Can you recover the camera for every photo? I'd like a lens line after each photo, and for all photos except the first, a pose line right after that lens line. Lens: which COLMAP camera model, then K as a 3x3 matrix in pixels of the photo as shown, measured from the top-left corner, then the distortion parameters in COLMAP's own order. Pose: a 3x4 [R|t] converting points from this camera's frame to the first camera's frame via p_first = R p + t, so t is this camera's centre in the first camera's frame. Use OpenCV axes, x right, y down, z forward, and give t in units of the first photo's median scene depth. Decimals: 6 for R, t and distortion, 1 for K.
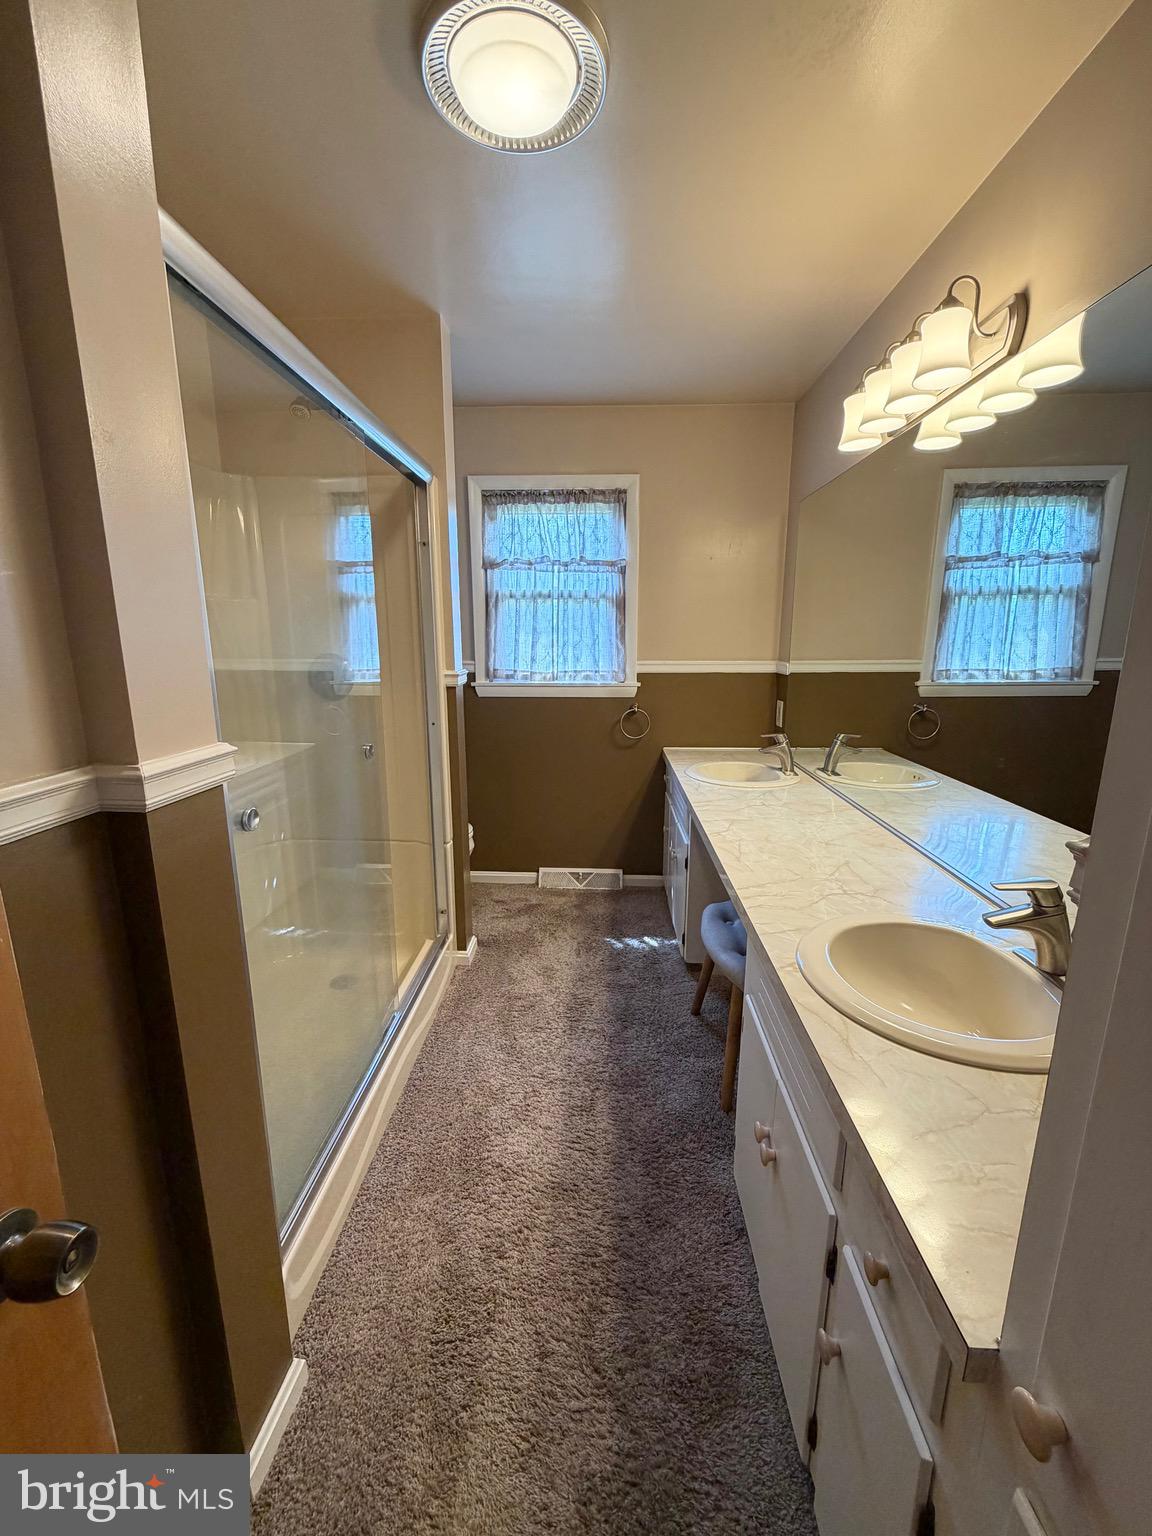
lens RADIAL K [[614.1, 0, 575.3], [0, 614.1, 767.5], [0, 0, 1]] dist [-0.002997, 0.000380]
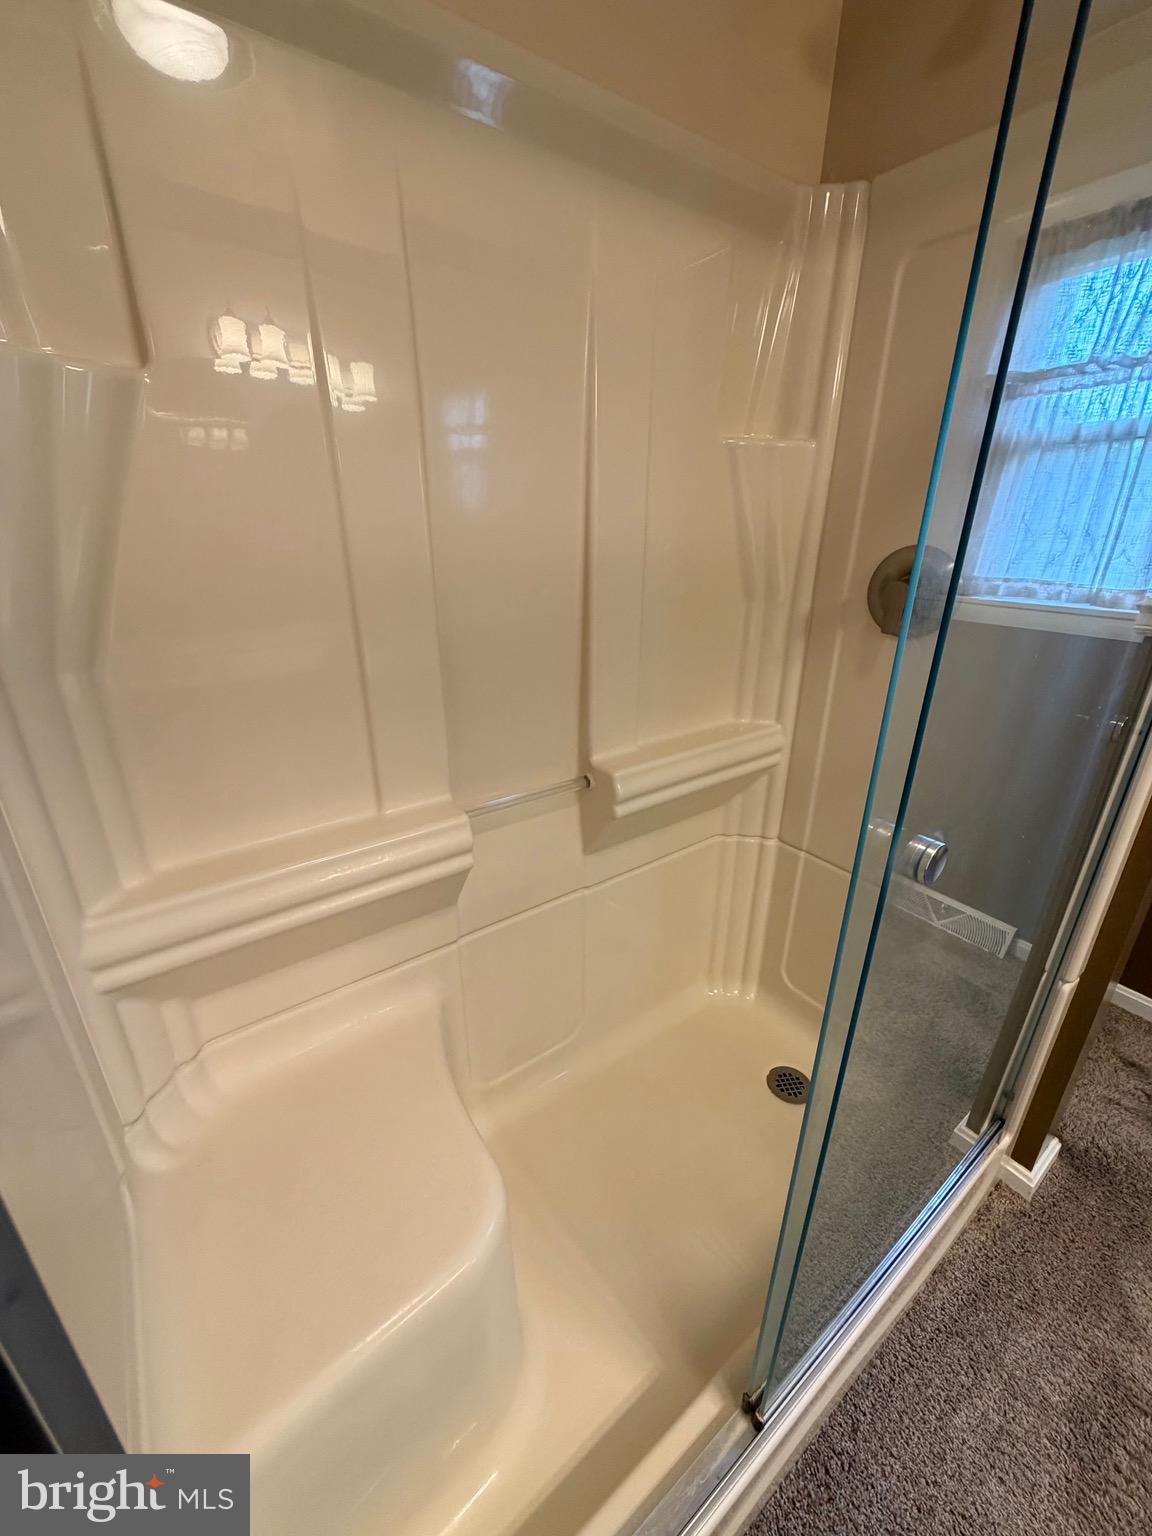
lens RADIAL K [[614.1, 0, 577.8], [0, 614.1, 765.6], [0, 0, 1]] dist [-0.002997, 0.000380]
pose [[0.632553, 0.288778, -0.718669, -0.151476], [-0.161931, 0.956695, 0.241895, -0.080846], [0.757401, -0.036637, 0.651922, 0.417187]]
